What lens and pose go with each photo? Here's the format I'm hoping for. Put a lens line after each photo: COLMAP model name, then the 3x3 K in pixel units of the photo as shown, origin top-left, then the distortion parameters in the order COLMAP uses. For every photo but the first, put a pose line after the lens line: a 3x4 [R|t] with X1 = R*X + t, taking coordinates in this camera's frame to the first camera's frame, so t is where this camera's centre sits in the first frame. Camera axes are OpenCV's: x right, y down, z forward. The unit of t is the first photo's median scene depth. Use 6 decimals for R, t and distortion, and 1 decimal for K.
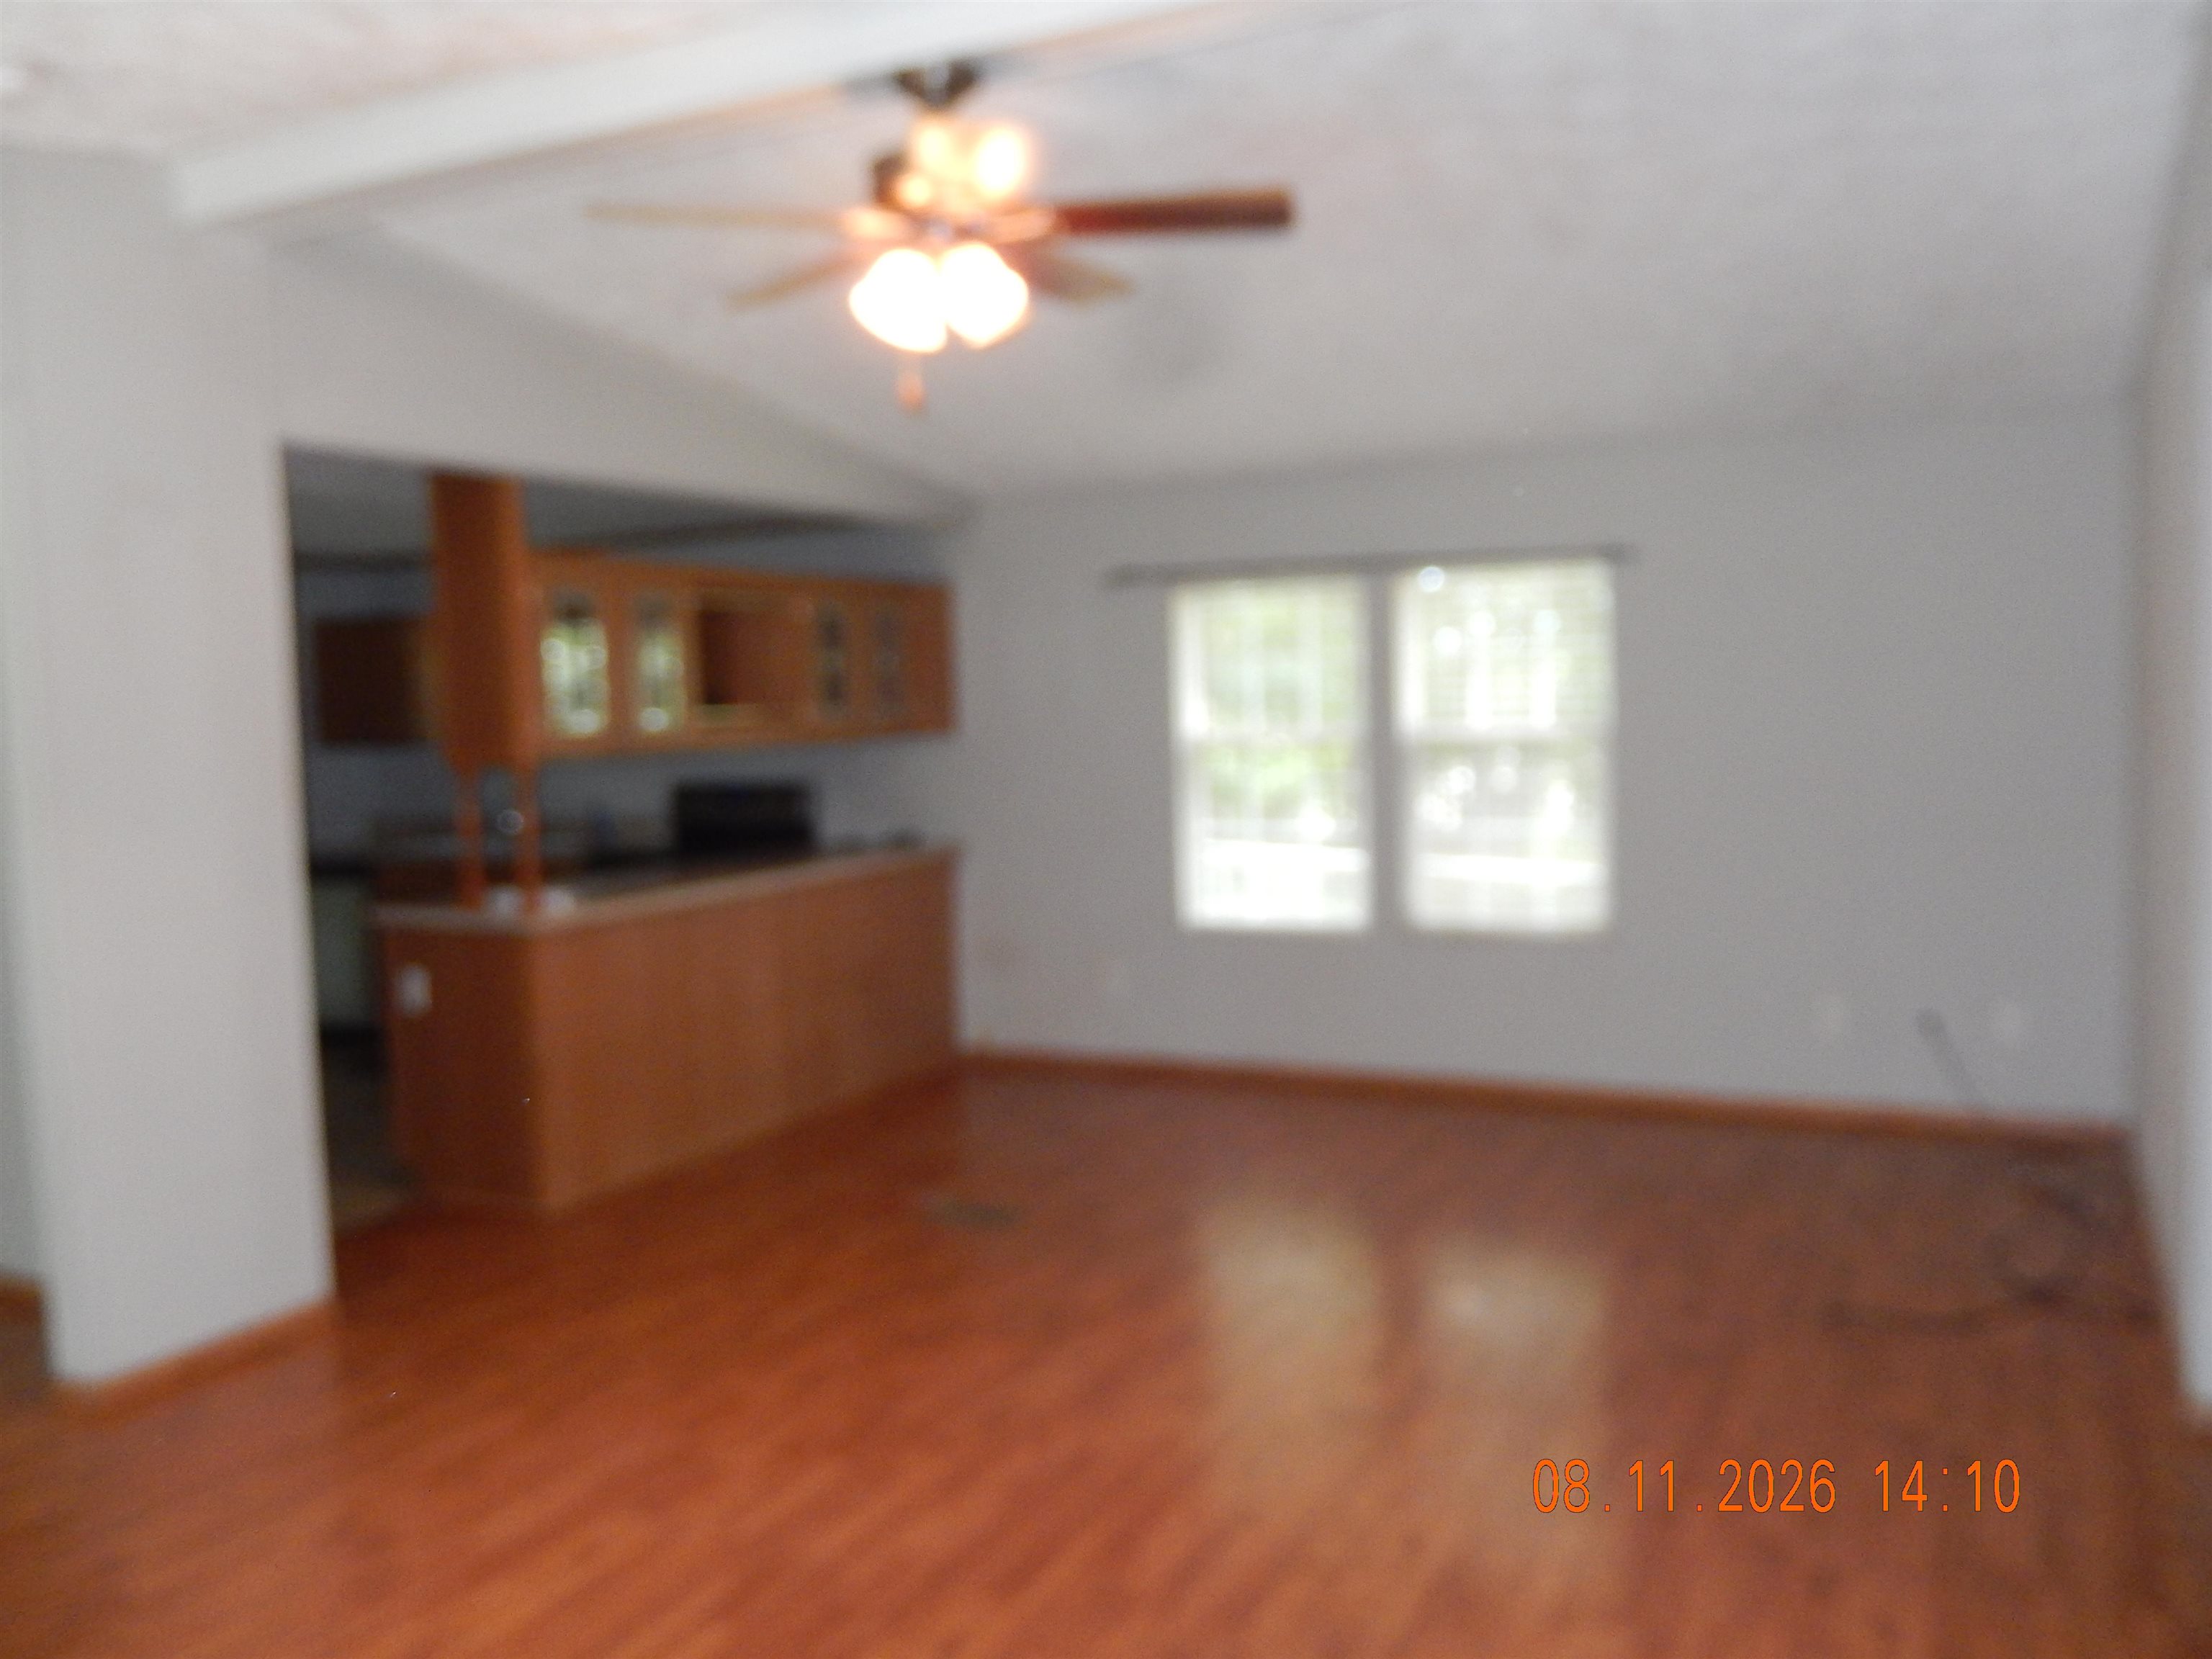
lens RADIAL K [[1793.3, 0, 1113.4], [0, 1793.3, 877.2], [0, 0, 1]] dist [-0.030857, 0.003655]
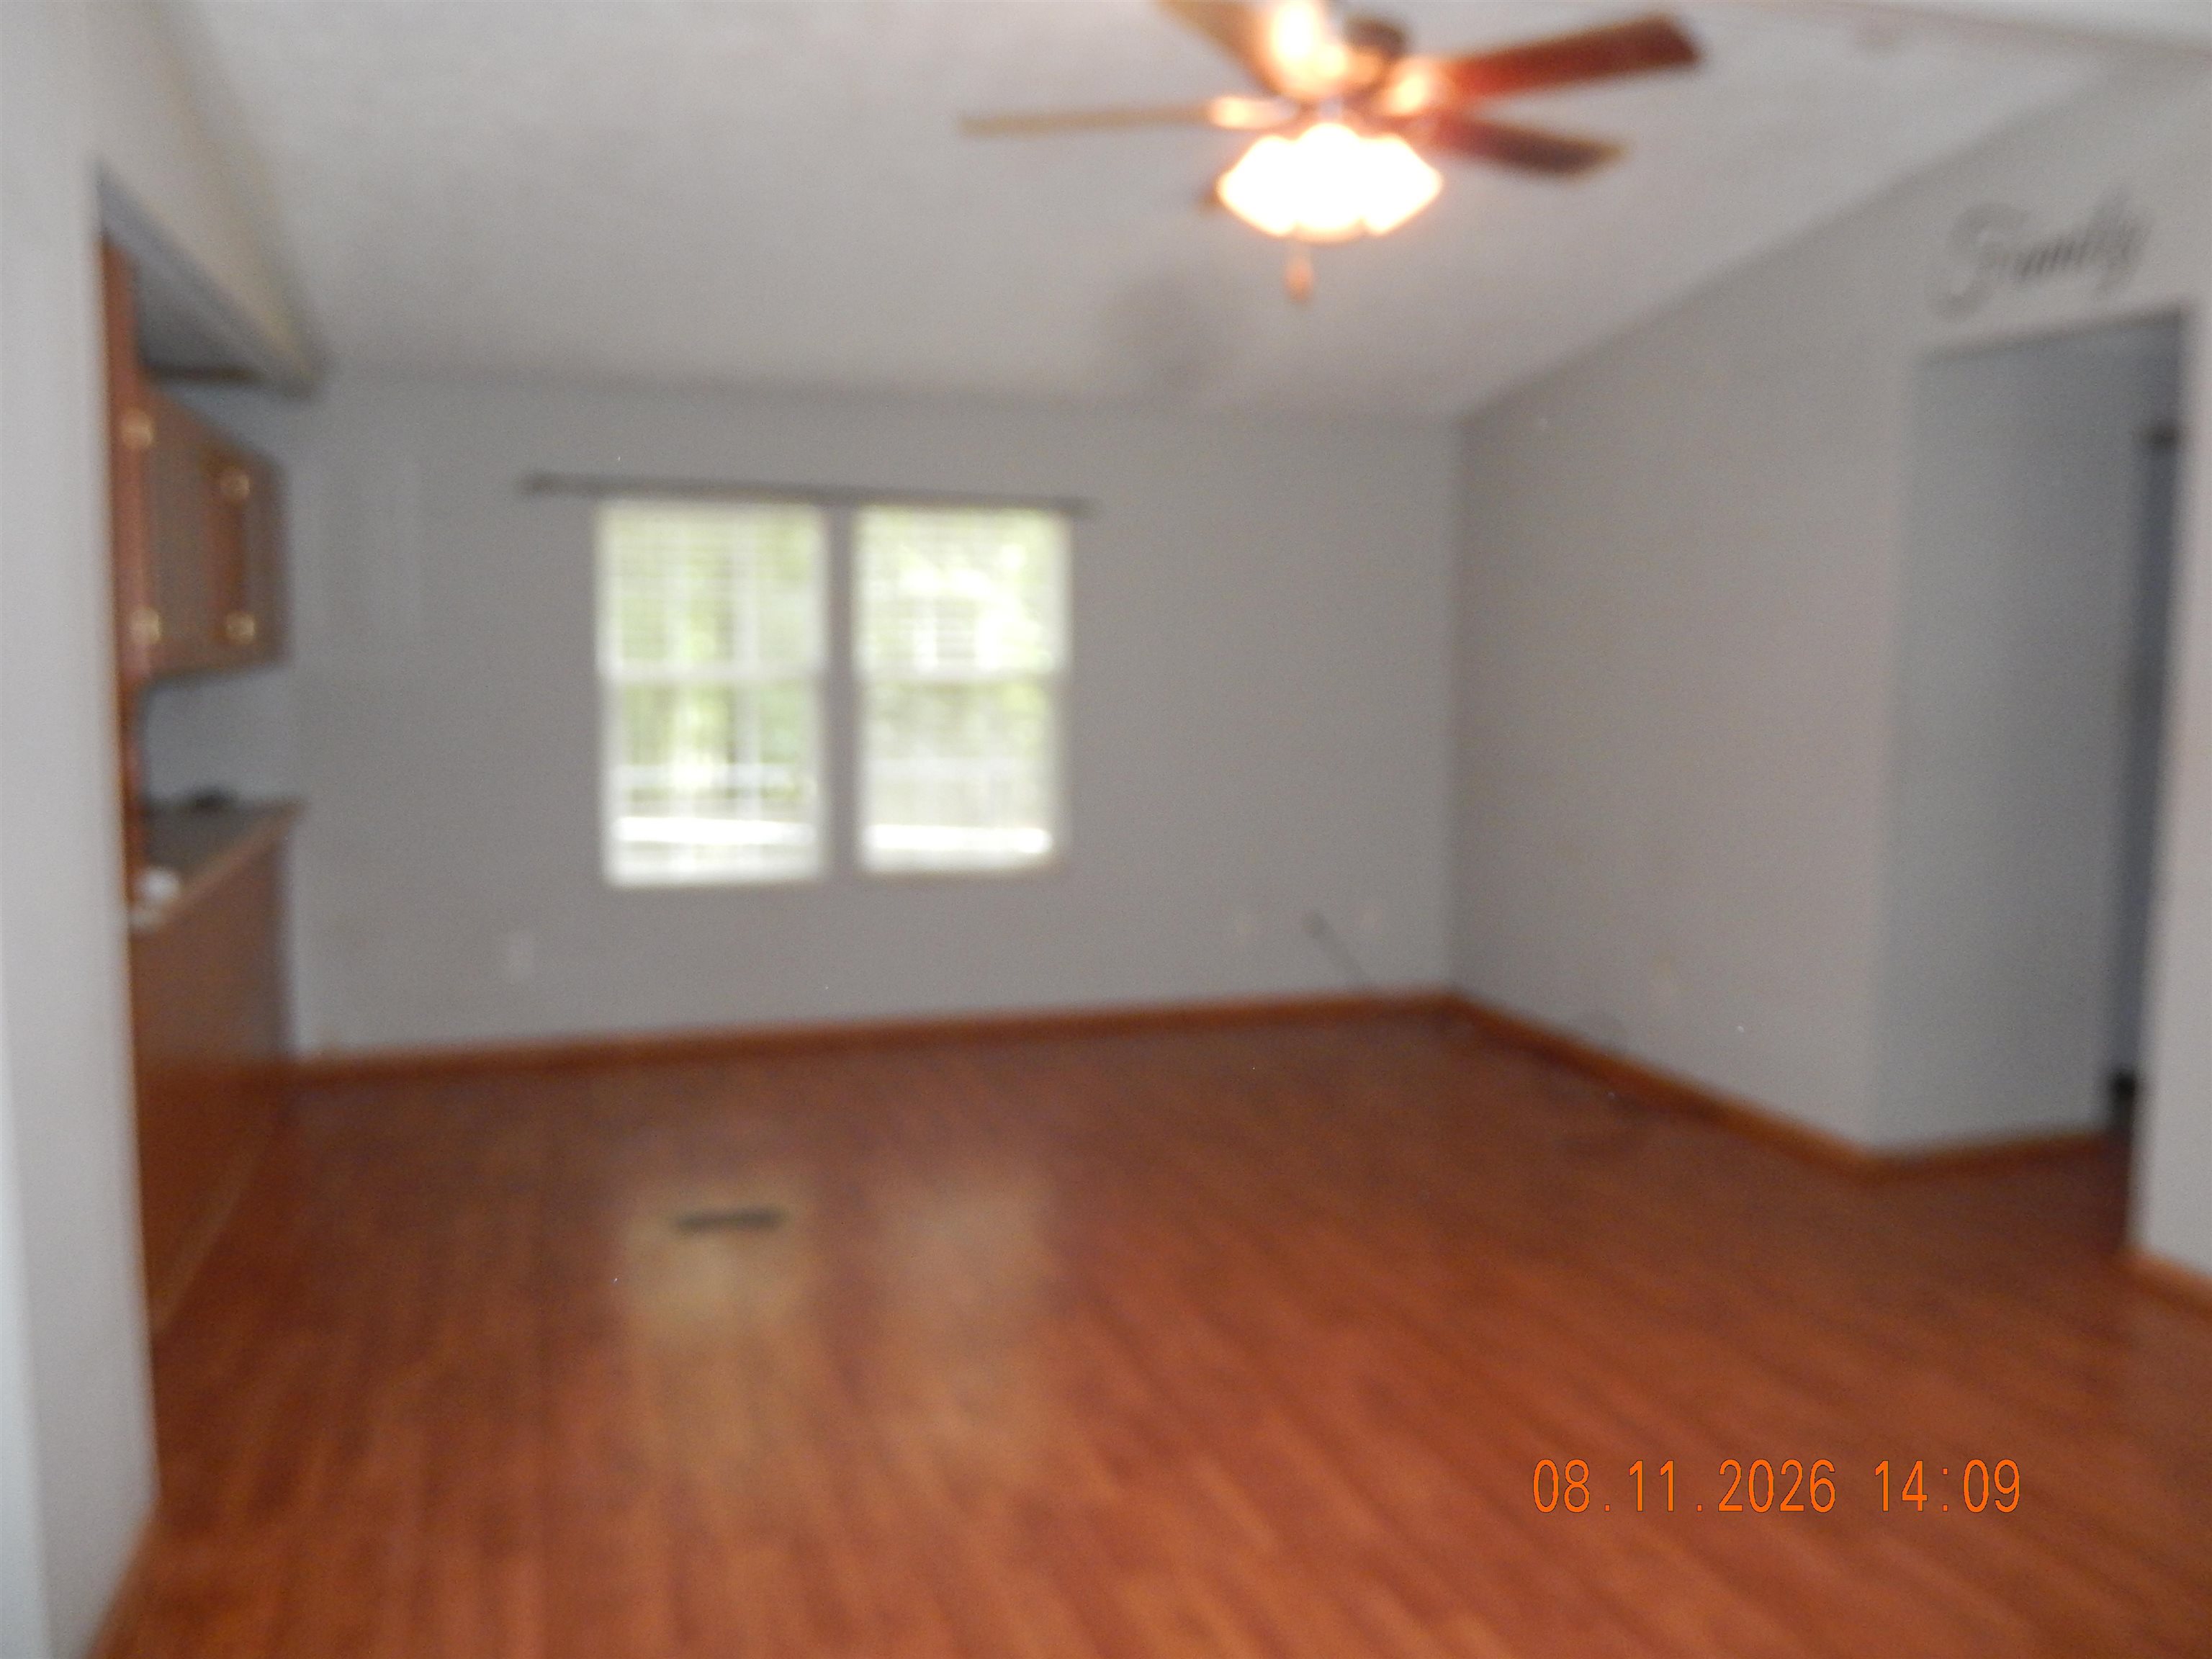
lens RADIAL K [[1793.3, 0, 1113.4], [0, 1793.3, 877.2], [0, 0, 1]] dist [-0.030857, 0.003655]
pose [[0.713509, -0.055096, 0.698477, -0.428403], [0.041387, 0.998477, 0.036482, 0.000193], [-0.699423, 0.002877, 0.714702, 0.208926]]
